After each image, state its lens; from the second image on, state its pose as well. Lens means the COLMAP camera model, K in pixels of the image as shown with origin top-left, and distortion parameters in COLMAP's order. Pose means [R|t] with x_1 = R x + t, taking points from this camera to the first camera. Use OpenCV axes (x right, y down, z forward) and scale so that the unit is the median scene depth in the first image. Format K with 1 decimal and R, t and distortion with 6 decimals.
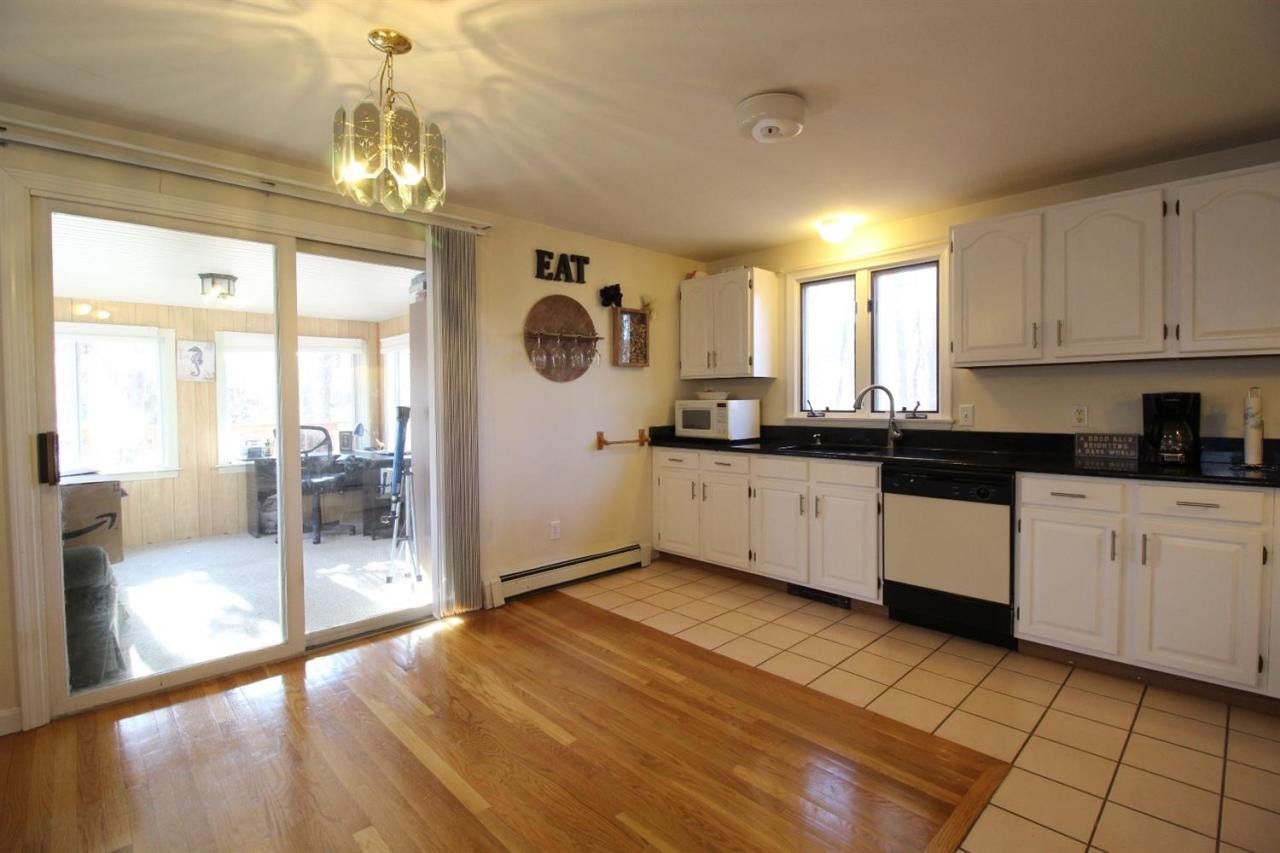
lens RADIAL K [[589.3, 0, 639.0], [0, 589.3, 421.7], [0, 0, 1]] dist [-0.015347, -0.001643]
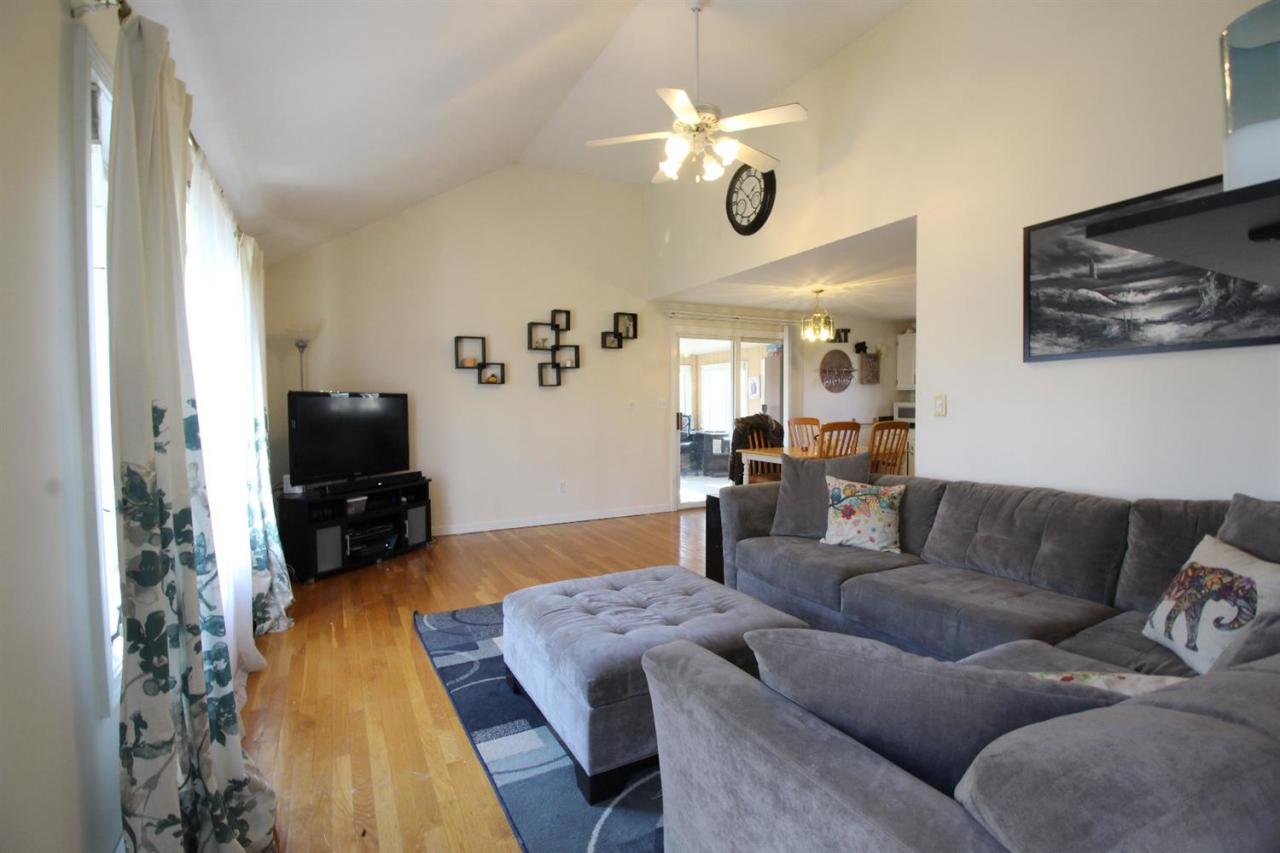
lens RADIAL K [[589.3, 0, 641.4], [0, 589.3, 430.1], [0, 0, 1]] dist [-0.015347, -0.001643]
pose [[0.964515, 0.012456, -0.263735, -0.228604], [-0.007010, 0.999743, 0.021580, 0.018258], [0.263936, -0.018966, 0.964354, -1.041040]]
